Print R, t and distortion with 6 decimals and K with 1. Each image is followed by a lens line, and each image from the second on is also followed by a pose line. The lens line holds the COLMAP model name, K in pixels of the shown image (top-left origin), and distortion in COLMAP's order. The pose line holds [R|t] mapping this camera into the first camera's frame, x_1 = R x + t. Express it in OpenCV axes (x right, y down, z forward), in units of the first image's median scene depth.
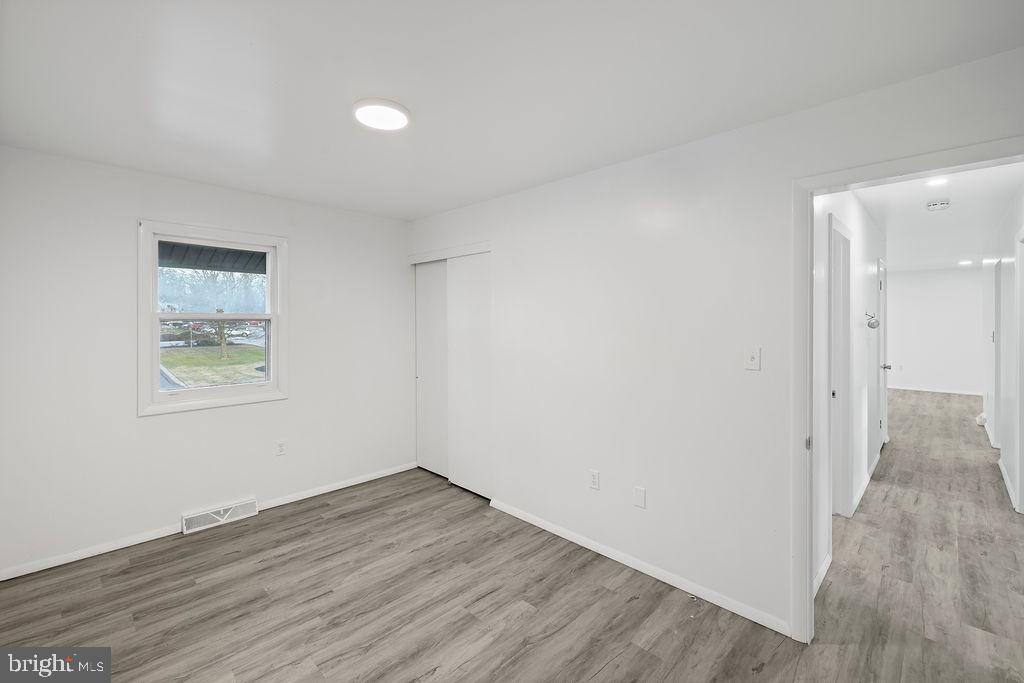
lens RADIAL K [[428.8, 0, 506.8], [0, 428.8, 332.9], [0, 0, 1]] dist [0.003112, 0.000551]
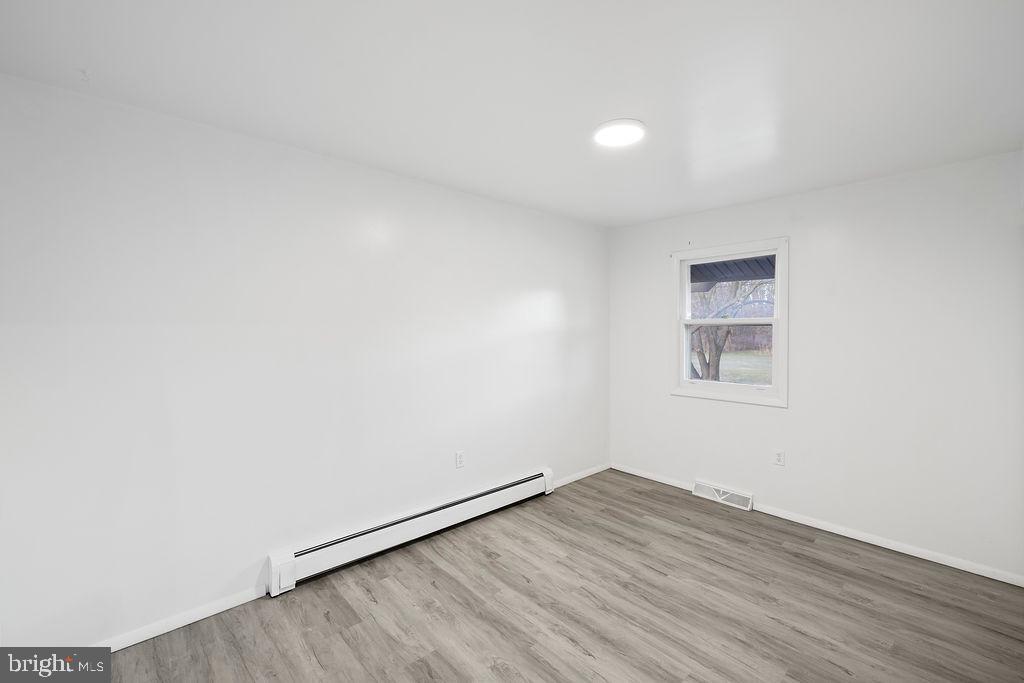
lens RADIAL K [[428.8, 0, 507.5], [0, 428.8, 331.3], [0, 0, 1]] dist [0.003112, 0.000551]
pose [[-0.042577, 0.005401, -0.999079, 0.588865], [-0.024539, 0.999678, 0.006450, -0.007243], [0.998792, 0.024791, -0.042431, 0.545004]]
